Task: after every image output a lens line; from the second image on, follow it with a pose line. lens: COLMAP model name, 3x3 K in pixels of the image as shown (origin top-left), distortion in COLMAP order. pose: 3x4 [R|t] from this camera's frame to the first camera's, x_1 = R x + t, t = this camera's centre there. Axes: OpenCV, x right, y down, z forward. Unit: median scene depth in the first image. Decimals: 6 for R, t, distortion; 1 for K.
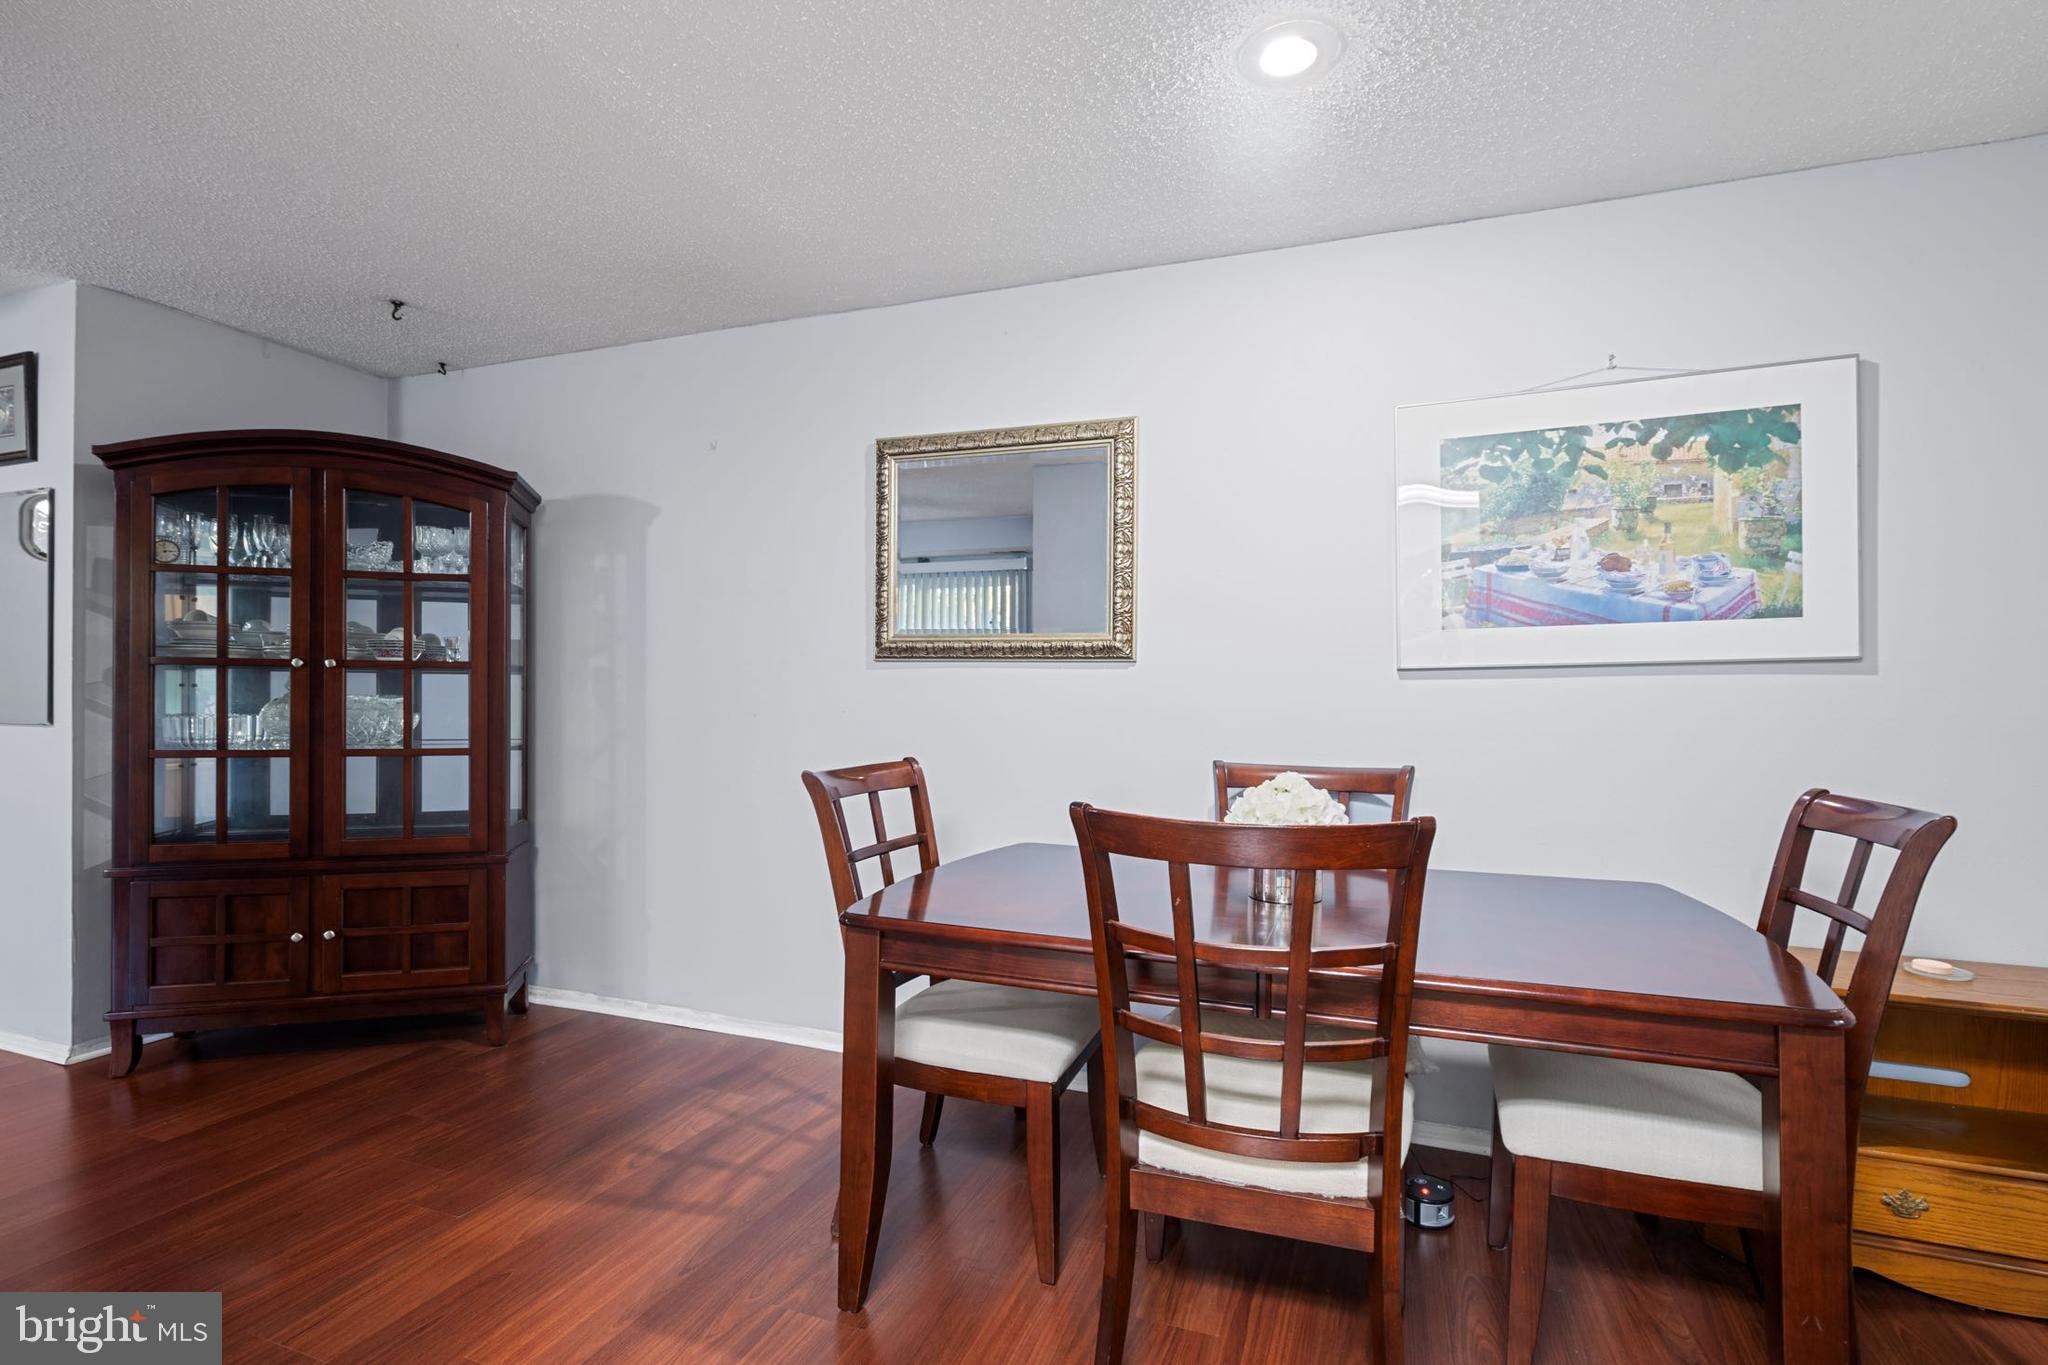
lens RADIAL K [[926.2, 0, 1001.4], [0, 926.2, 718.4], [0, 0, 1]] dist [-0.007637, 0.004032]
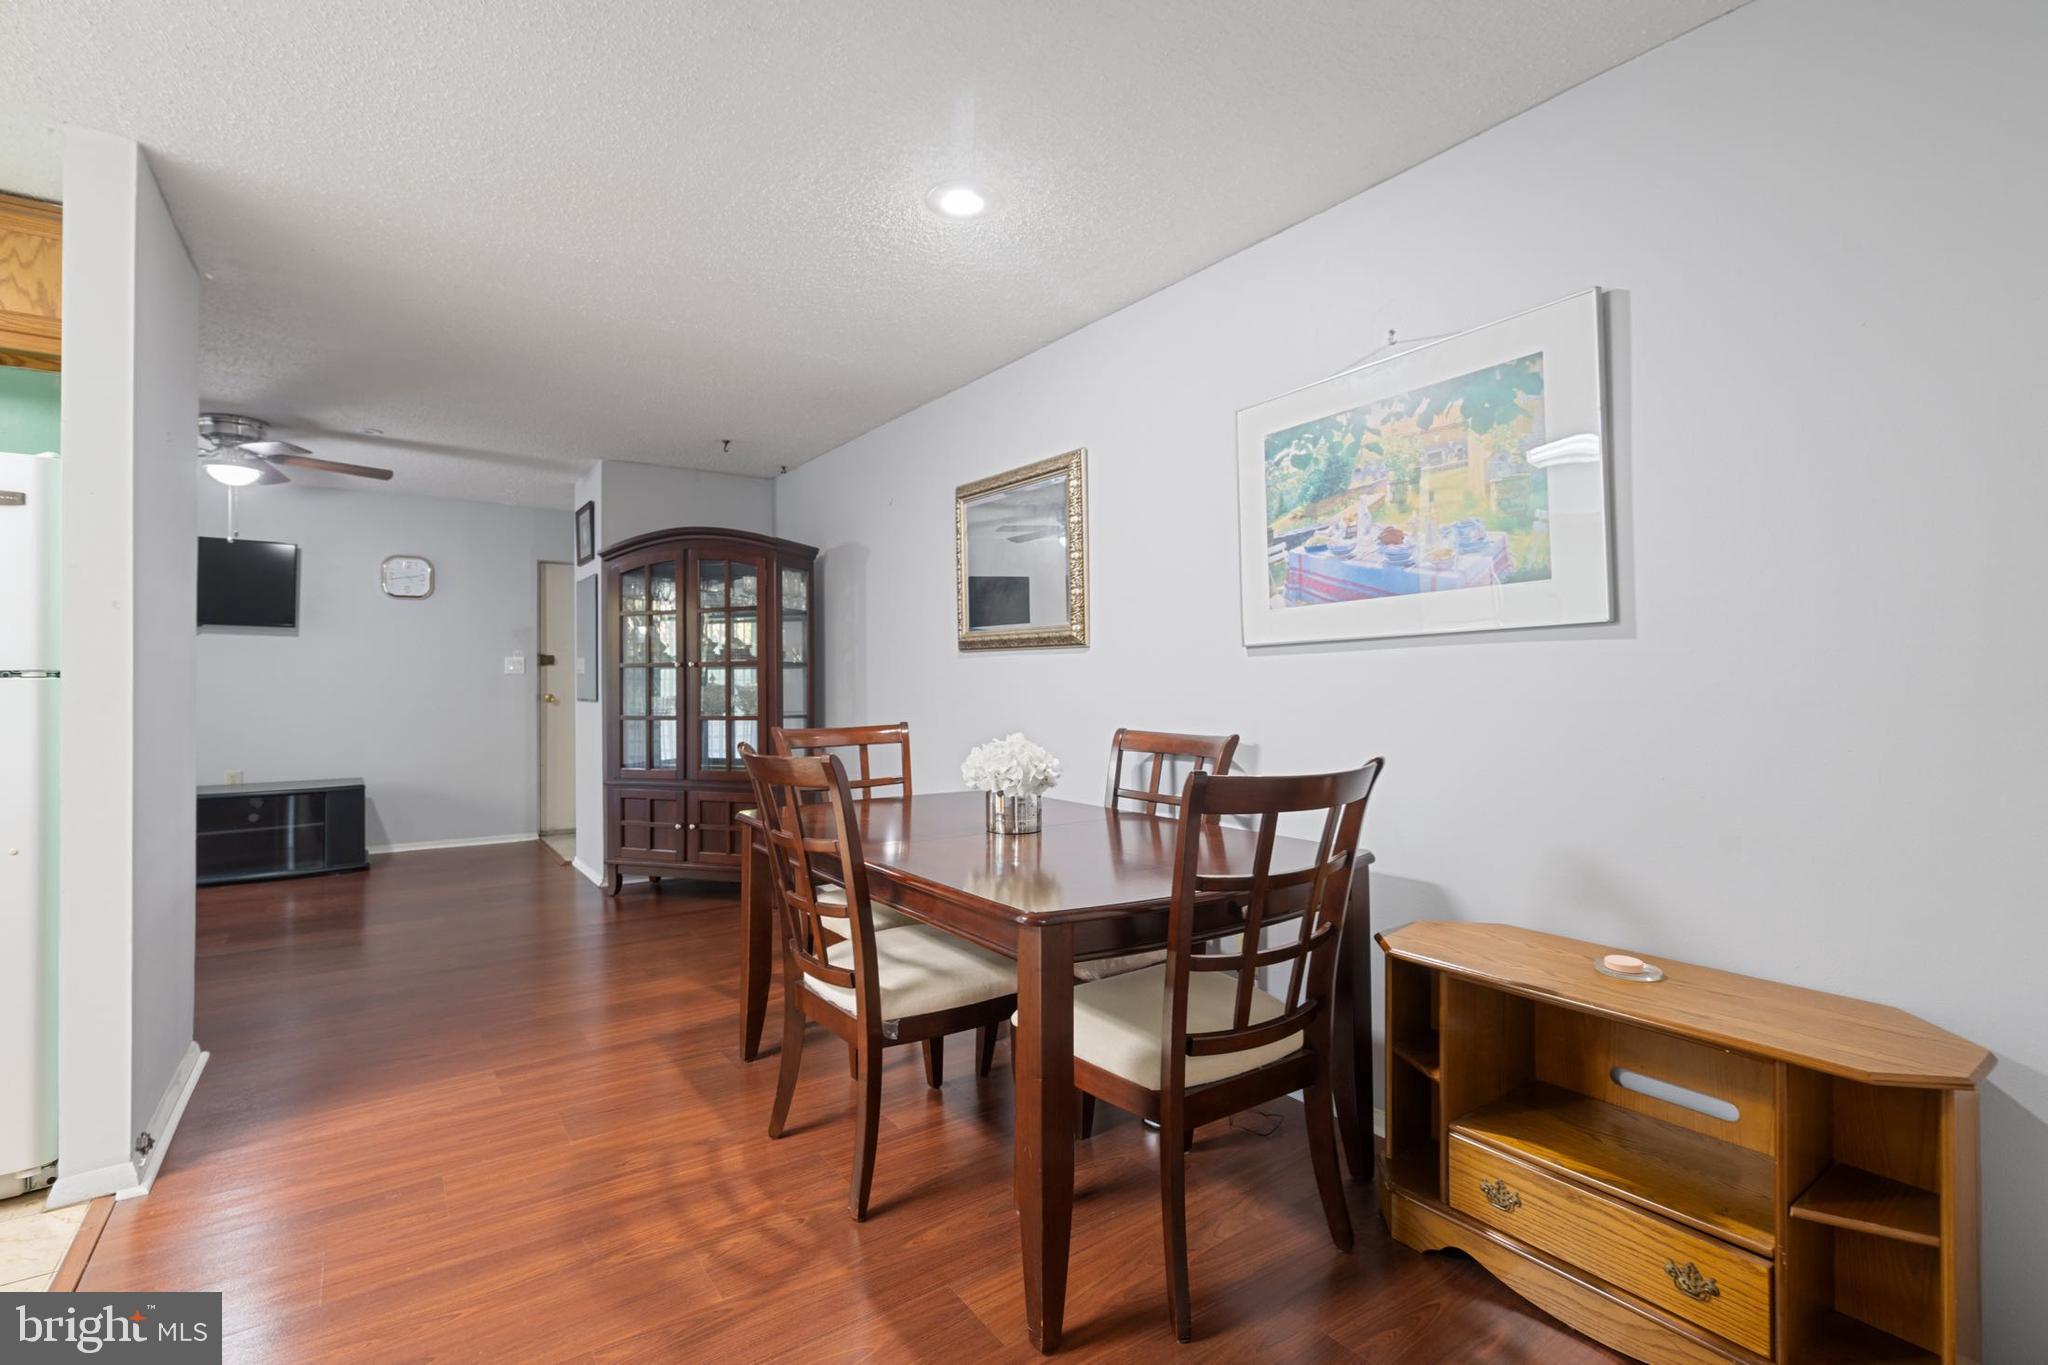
lens RADIAL K [[926.2, 0, 1009.3], [0, 926.2, 679.7], [0, 0, 1]] dist [-0.007637, 0.004032]
pose [[0.821834, -0.015651, -0.569512, 0.889020], [0.005230, 0.999788, -0.019928, 0.006438], [0.569703, 0.013399, 0.821742, -0.066462]]
